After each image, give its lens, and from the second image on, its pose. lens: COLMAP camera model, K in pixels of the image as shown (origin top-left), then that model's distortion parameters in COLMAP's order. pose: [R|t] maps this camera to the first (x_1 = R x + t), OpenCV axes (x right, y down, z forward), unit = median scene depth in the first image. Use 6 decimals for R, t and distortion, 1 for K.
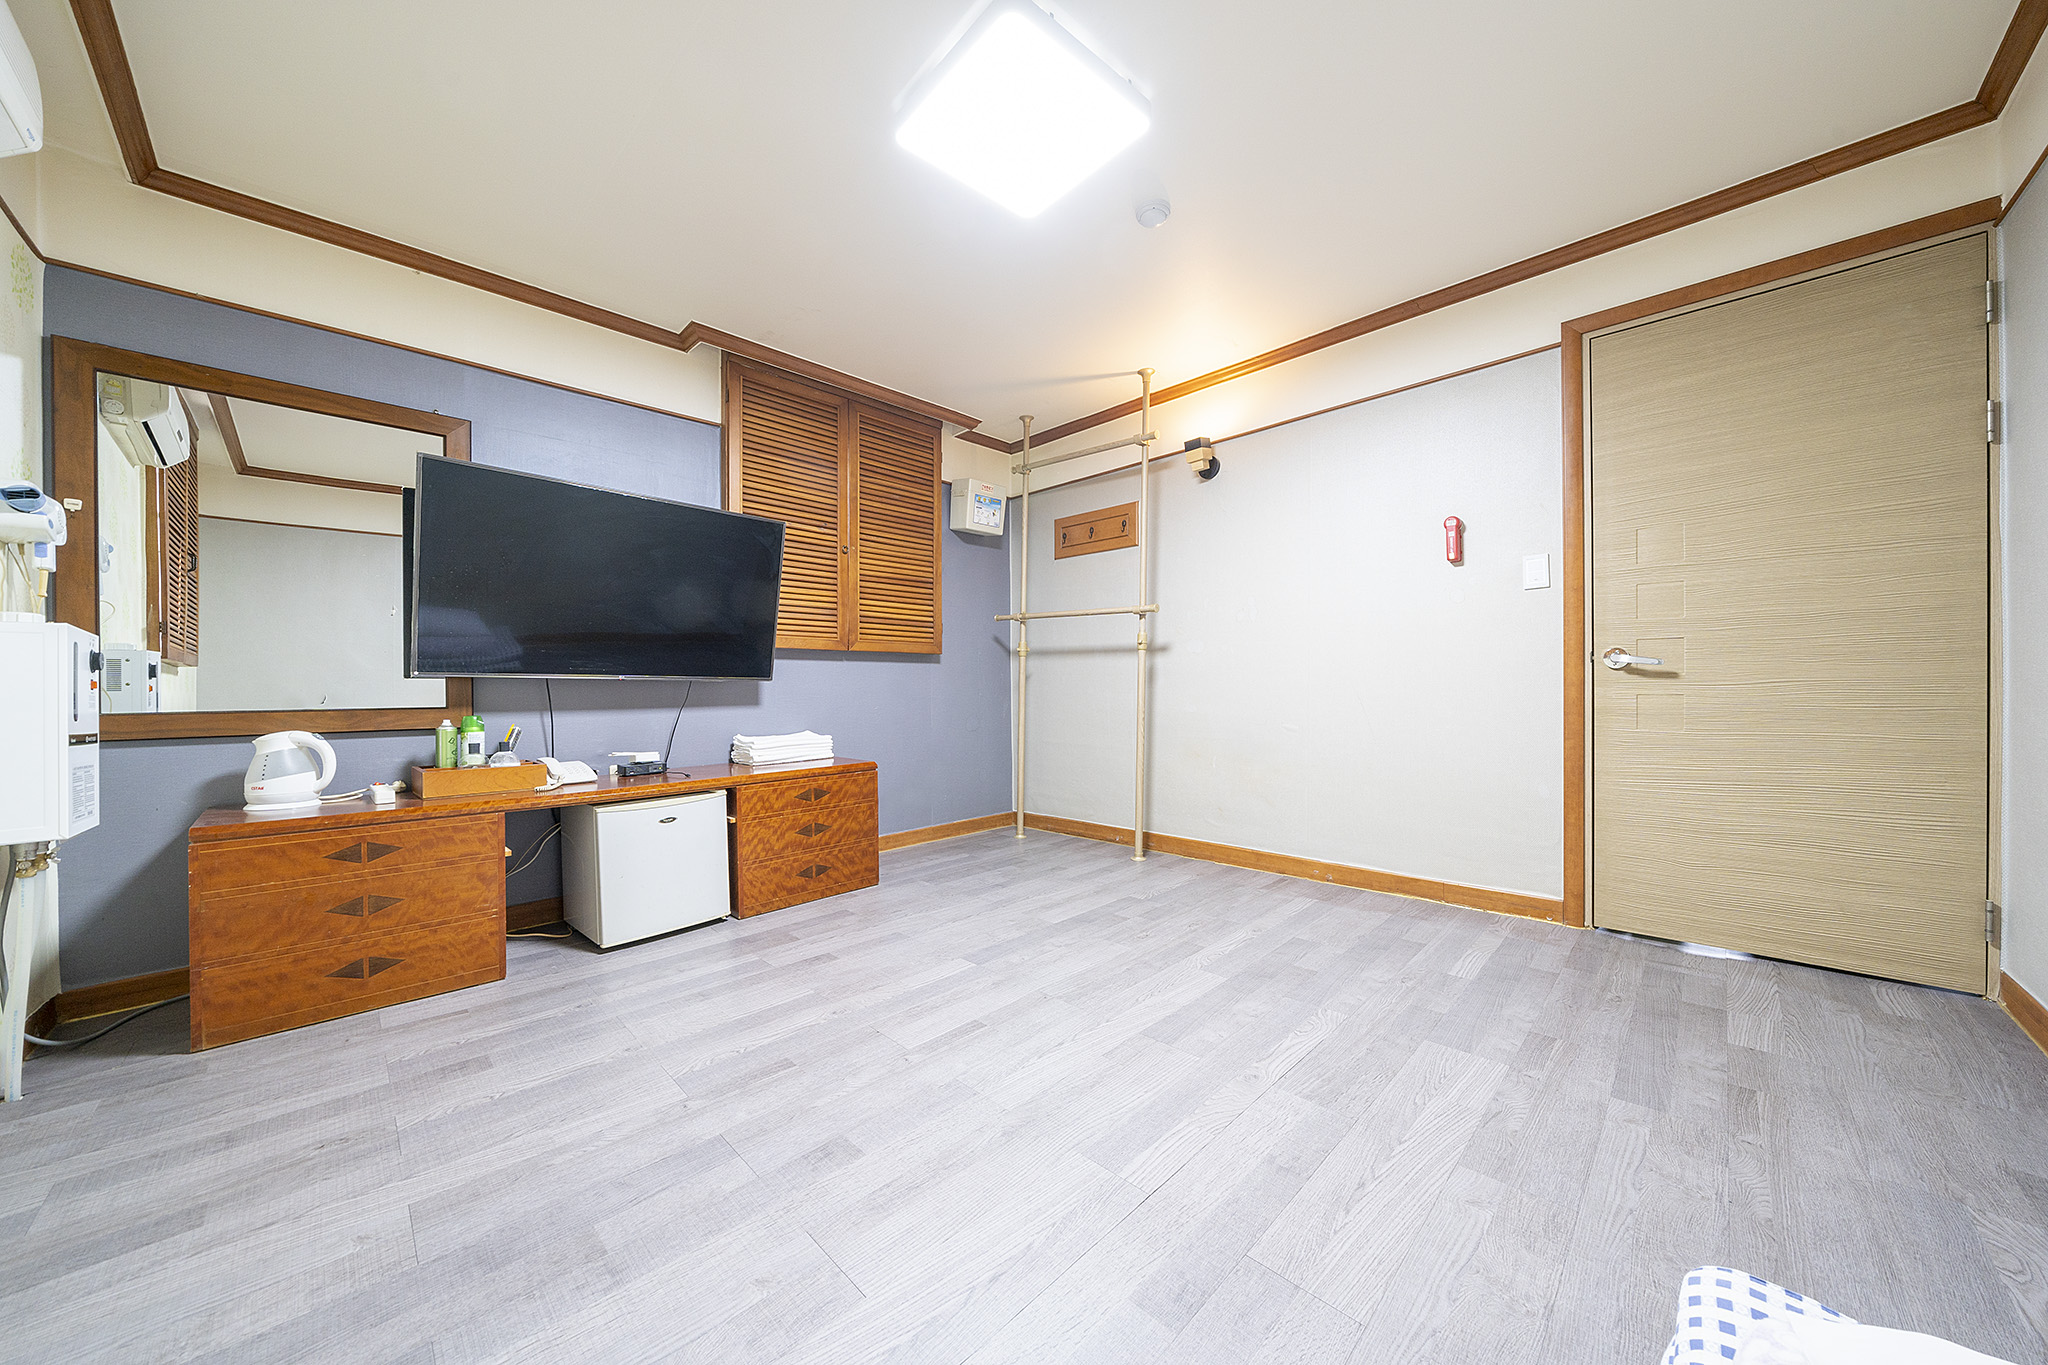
lens RADIAL K [[689.8, 0, 1024.0], [0, 689.8, 682.5], [0, 0, 1]] dist [-0.004245, 0.000082]
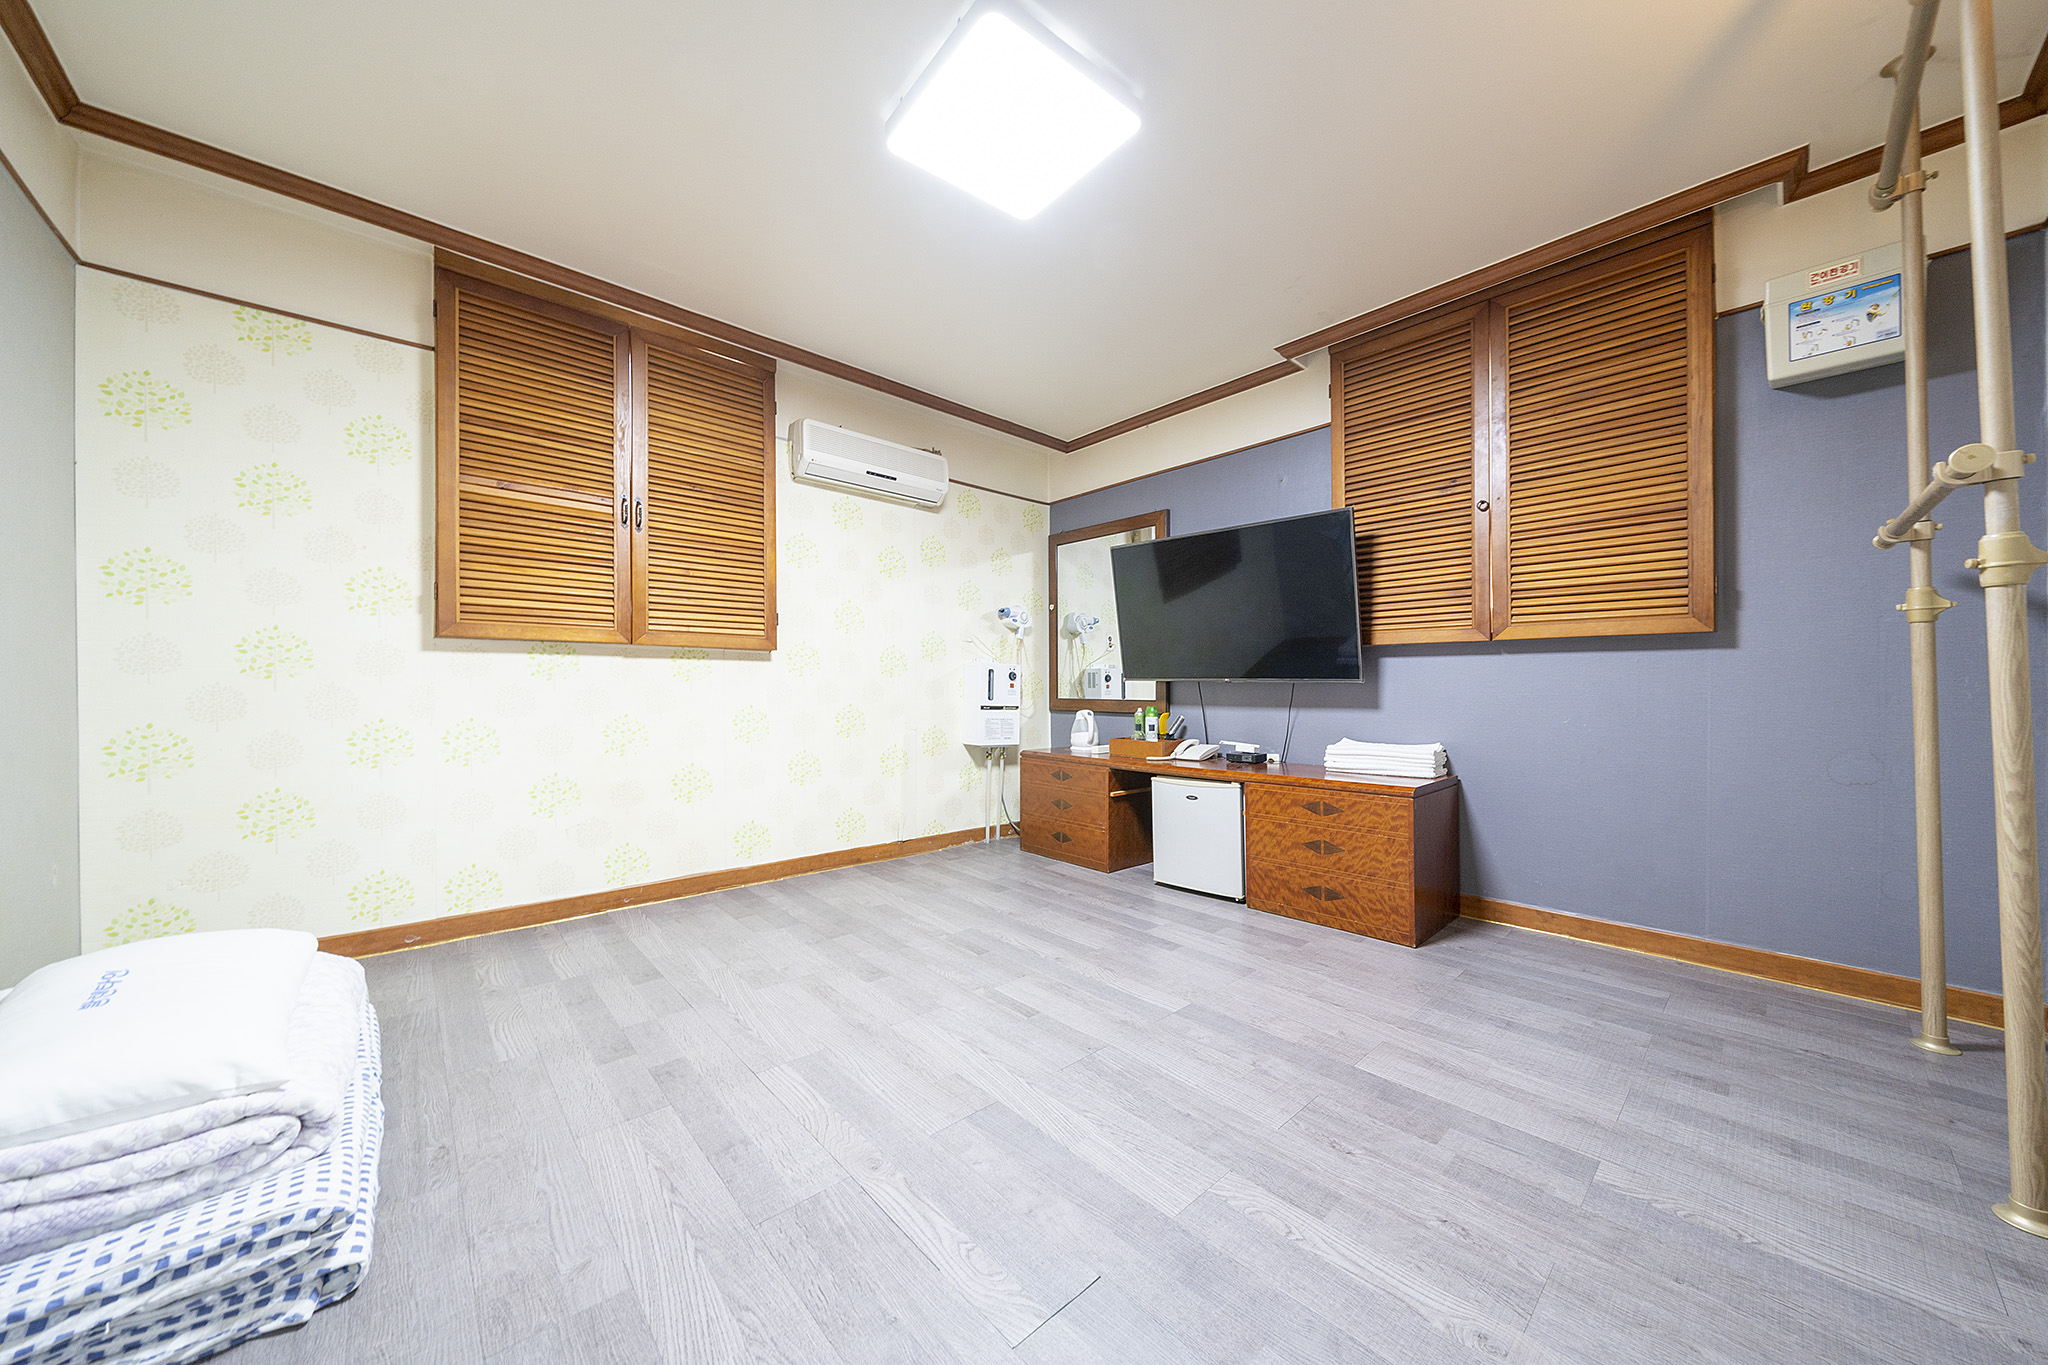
lens RADIAL K [[689.8, 0, 1024.0], [0, 689.8, 682.5], [0, 0, 1]] dist [-0.004245, 0.000082]
pose [[-0.036614, -0.000793, -0.999329, 0.584872], [0.003942, 0.999992, -0.000938, -0.003343], [0.999322, -0.003974, -0.036610, 0.614226]]
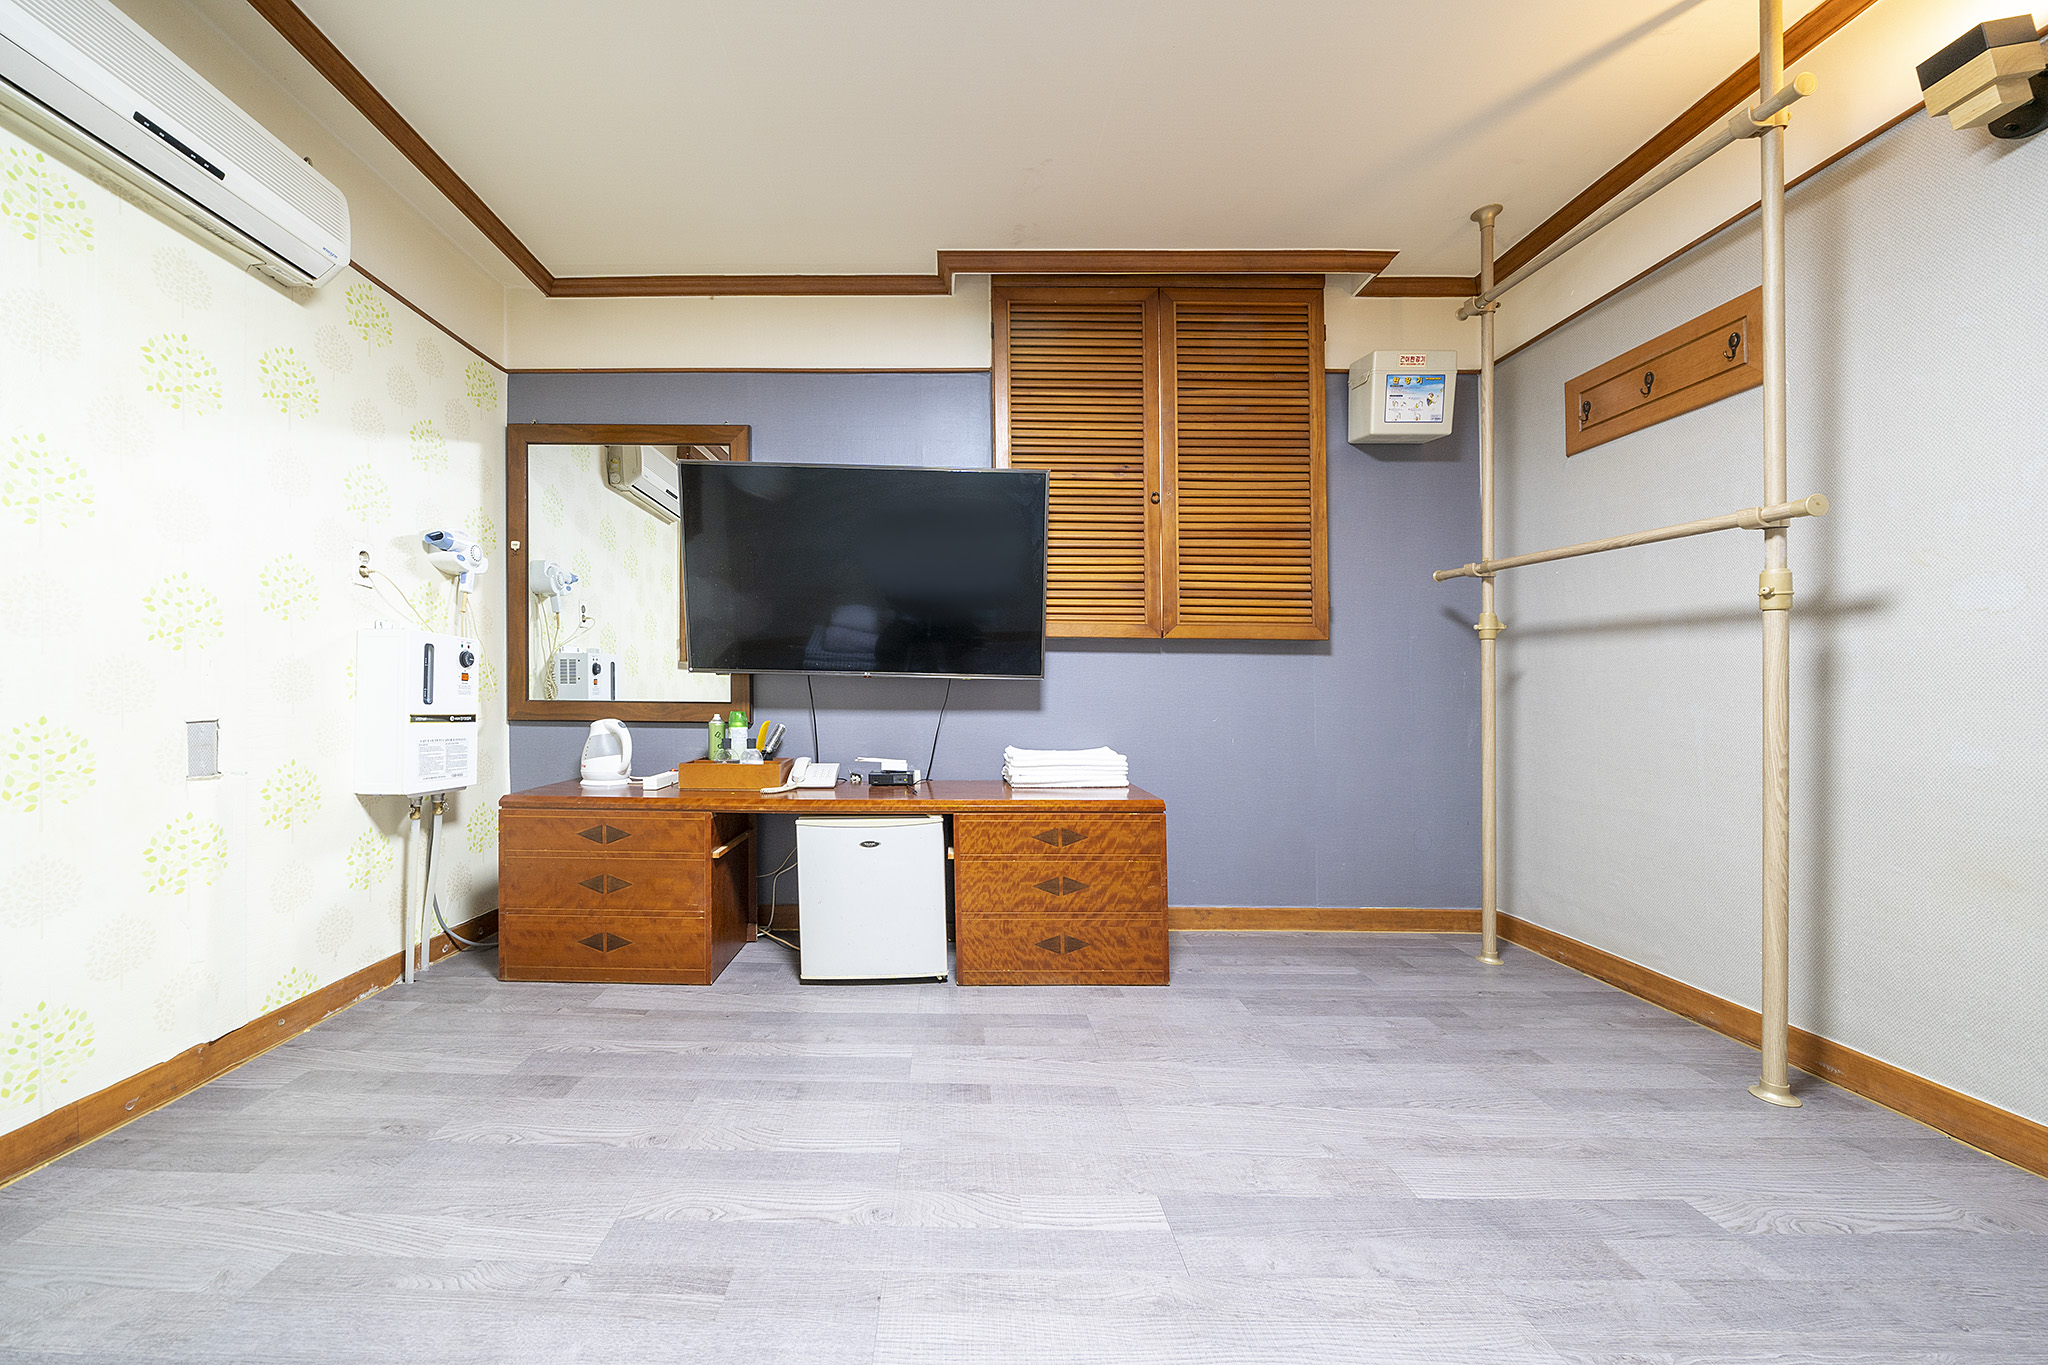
lens RADIAL K [[733.2, 0, 941.2], [0, 733.2, 673.6], [0, 0, 1]] dist [-0.004997, -0.000057]
pose [[0.704026, -0.002679, -0.710169, 0.144392], [-0.010064, 0.999855, -0.013749, 0.003615], [0.710103, 0.016827, 0.703897, 0.356300]]
